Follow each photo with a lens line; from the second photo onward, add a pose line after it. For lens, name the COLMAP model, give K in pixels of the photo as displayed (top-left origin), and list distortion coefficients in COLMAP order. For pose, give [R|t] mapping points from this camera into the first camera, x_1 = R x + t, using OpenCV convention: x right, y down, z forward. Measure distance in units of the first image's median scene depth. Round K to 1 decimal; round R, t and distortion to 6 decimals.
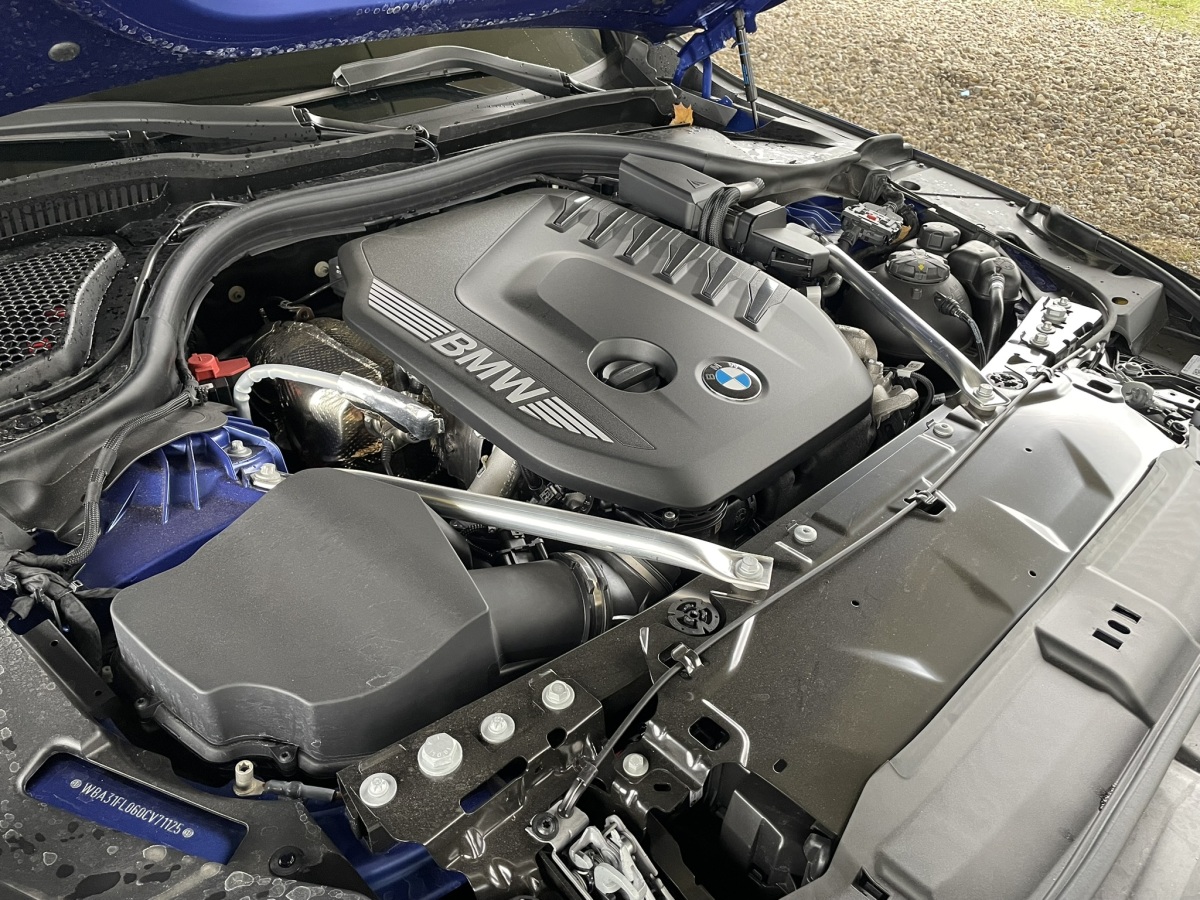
lens RADIAL K [[902.6, 0, 600.0], [0, 902.6, 450.0], [0, 0, 1]] dist [0.082229, -0.104193]
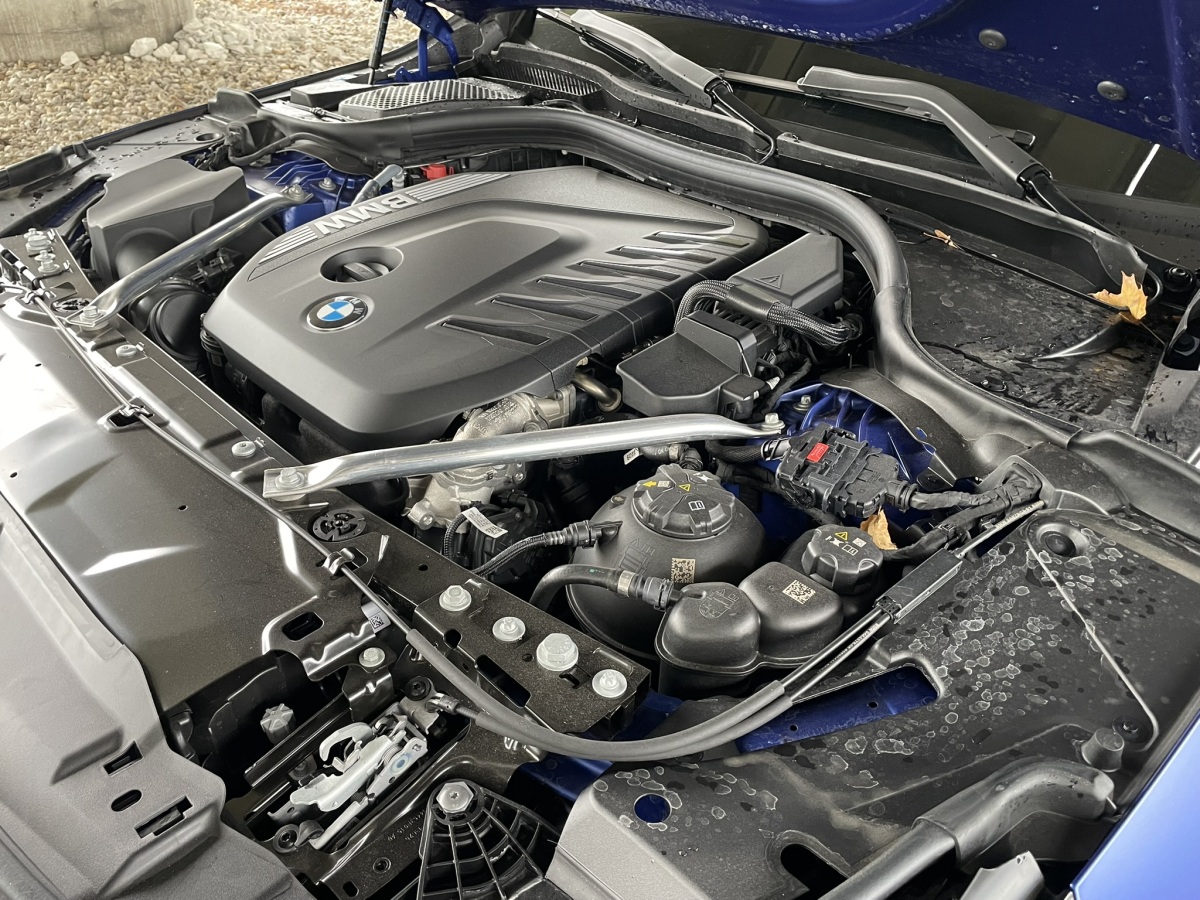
lens RADIAL K [[902.6, 0, 600.0], [0, 902.6, 450.0], [0, 0, 1]] dist [0.082229, -0.104193]
pose [[-0.003279, 0.529928, -0.848036, 0.915160], [-0.596754, 0.679450, 0.426887, -0.489888], [0.802417, 0.507469, 0.314009, 0.825343]]
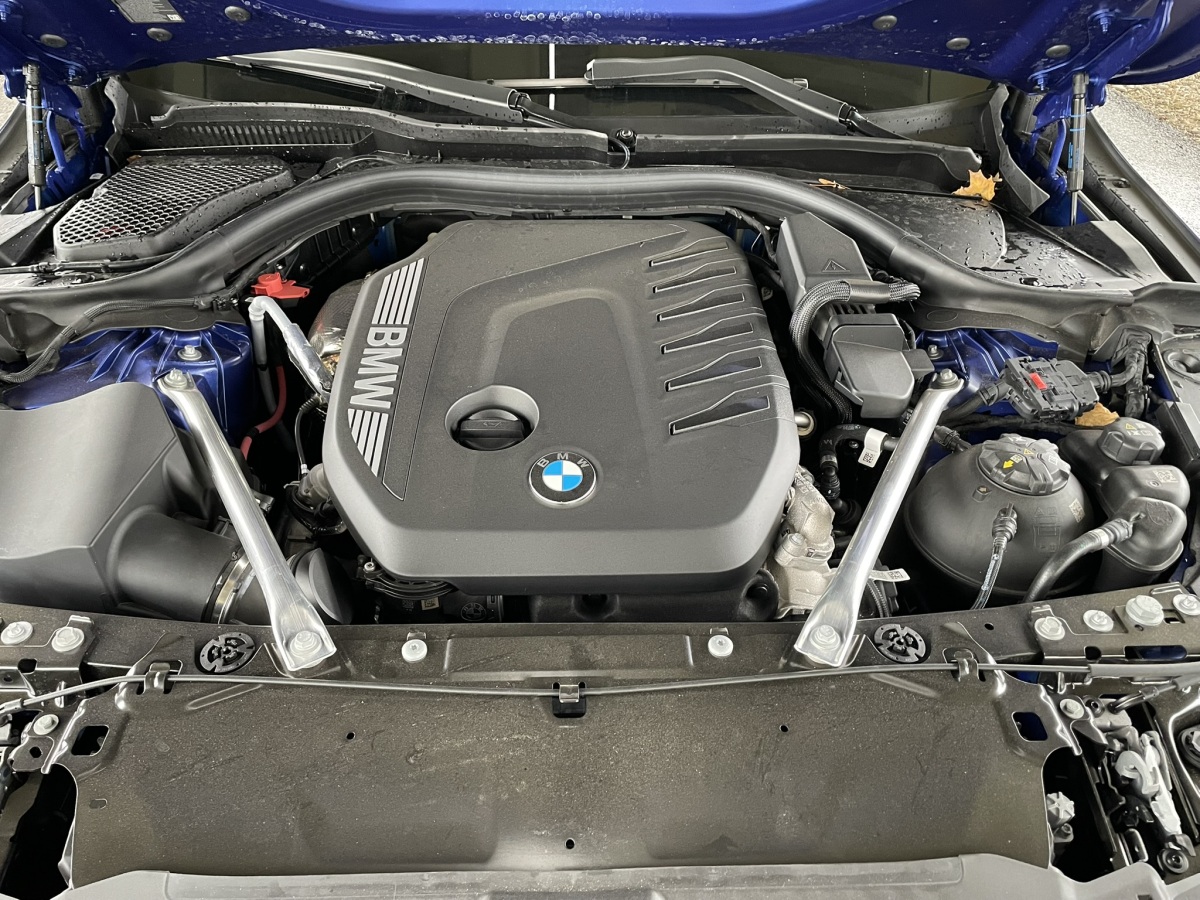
lens RADIAL K [[902.6, 0, 600.0], [0, 902.6, 450.0], [0, 0, 1]] dist [0.082229, -0.104193]
pose [[0.727321, 0.407889, -0.551933, 0.547286], [-0.386846, 0.907943, 0.161213, -0.217349], [0.566881, 0.096259, 0.818156, 0.233132]]
